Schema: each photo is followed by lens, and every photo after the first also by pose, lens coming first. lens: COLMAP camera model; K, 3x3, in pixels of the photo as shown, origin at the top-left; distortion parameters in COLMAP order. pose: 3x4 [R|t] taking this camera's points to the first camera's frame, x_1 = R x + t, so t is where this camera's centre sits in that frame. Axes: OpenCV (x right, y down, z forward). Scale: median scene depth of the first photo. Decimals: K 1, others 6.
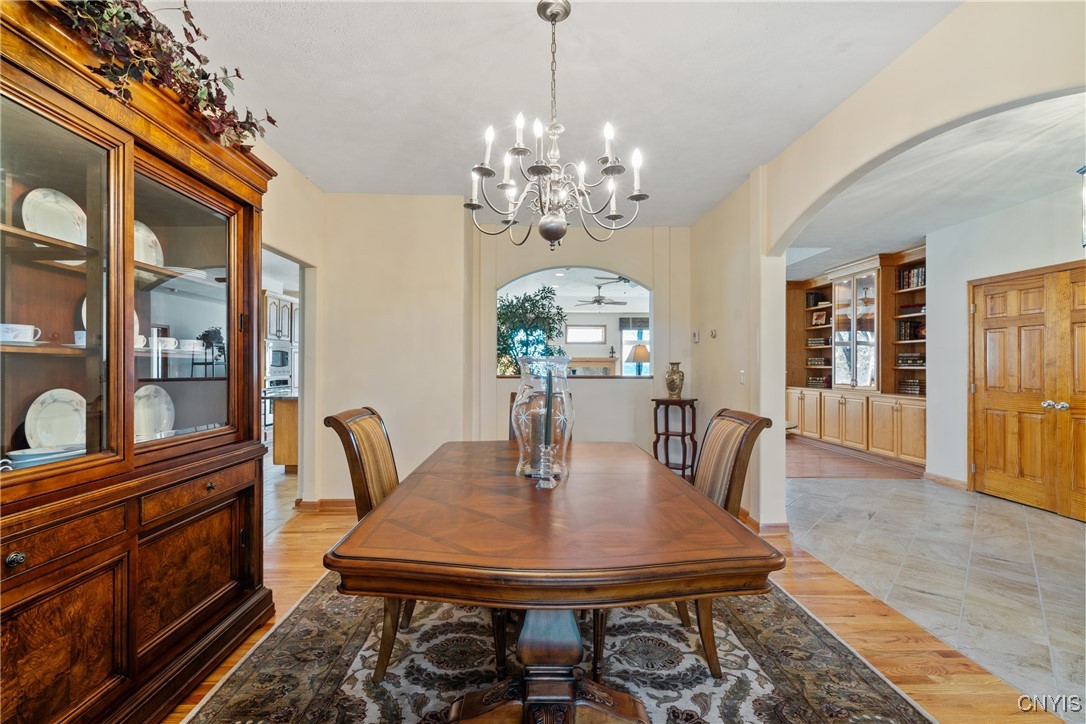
lens RADIAL K [[492.1, 0, 538.2], [0, 492.1, 362.6], [0, 0, 1]] dist [-0.000740, 0.000059]
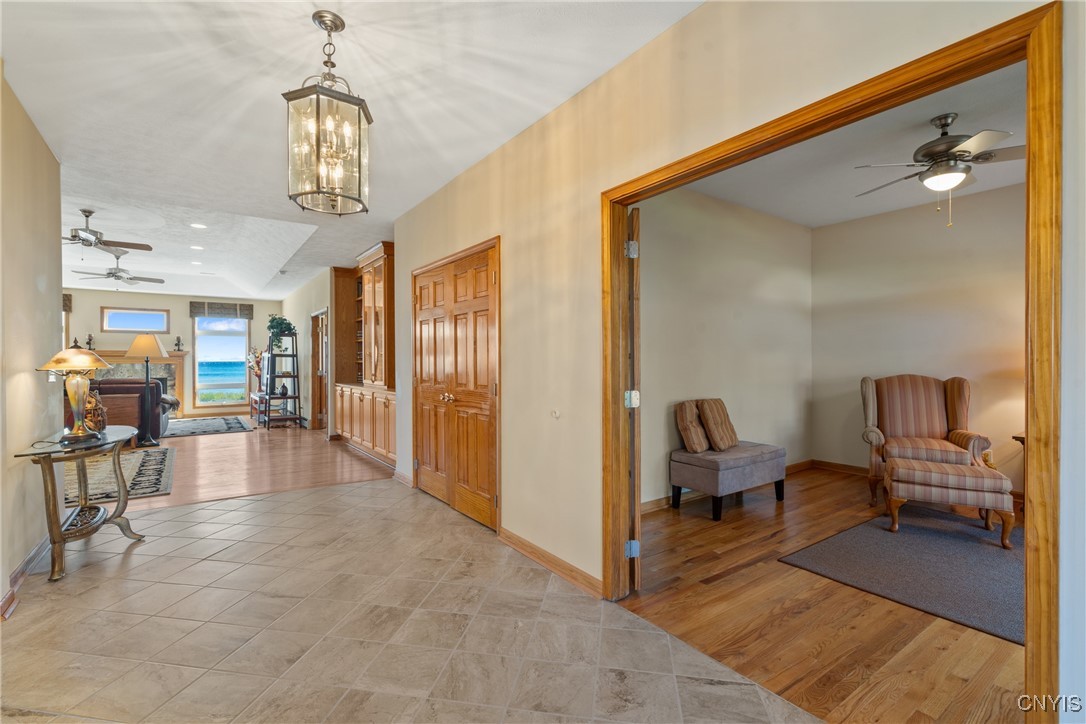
lens RADIAL K [[492.1, 0, 538.2], [0, 492.1, 362.6], [0, 0, 1]] dist [-0.000740, 0.000059]
pose [[0.832383, -0.006101, 0.554167, 1.279734], [0.001648, 0.999962, 0.008534, 0.014472], [-0.554198, -0.006190, 0.832362, 0.135780]]
